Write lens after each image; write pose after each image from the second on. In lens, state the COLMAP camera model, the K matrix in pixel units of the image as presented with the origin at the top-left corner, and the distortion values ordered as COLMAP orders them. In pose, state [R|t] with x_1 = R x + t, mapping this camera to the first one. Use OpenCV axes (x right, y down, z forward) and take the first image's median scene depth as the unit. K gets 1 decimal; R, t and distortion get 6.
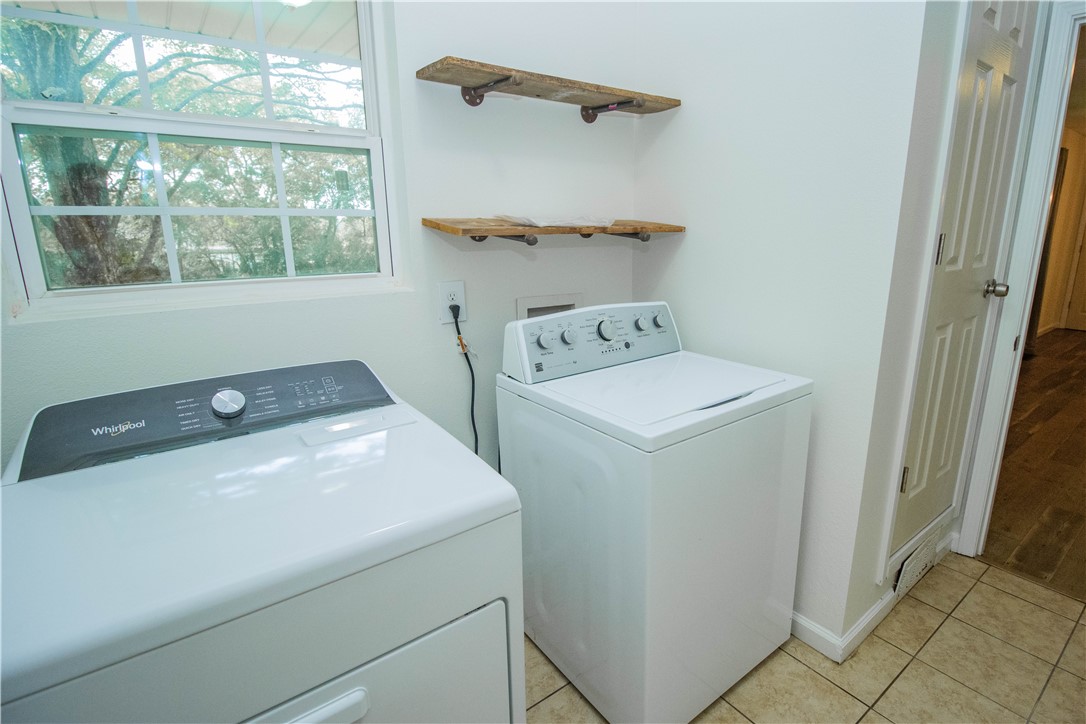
lens RADIAL K [[525.7, 0, 573.7], [0, 525.7, 358.1], [0, 0, 1]] dist [-0.030128, -0.000085]
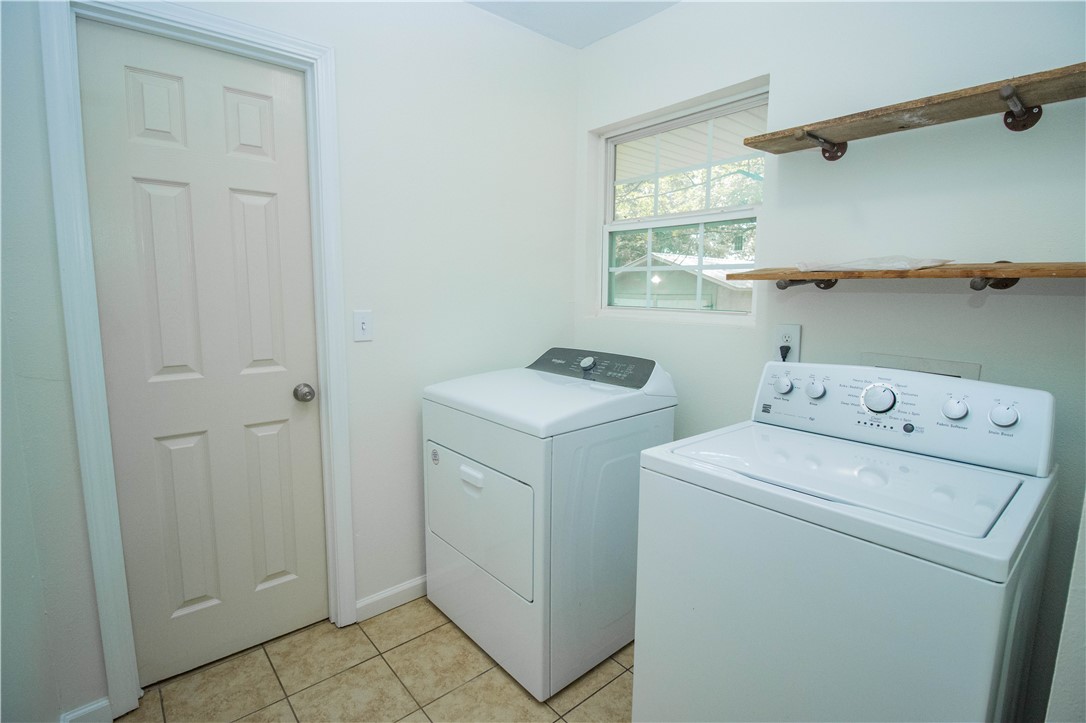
lens RADIAL K [[525.7, 0, 573.7], [0, 525.7, 357.6], [0, 0, 1]] dist [-0.030128, -0.000085]
pose [[0.074825, 0.129007, -0.988817, 0.848013], [-0.252739, 0.961673, 0.106341, -0.085800], [0.964637, 0.241956, 0.104562, 0.491414]]
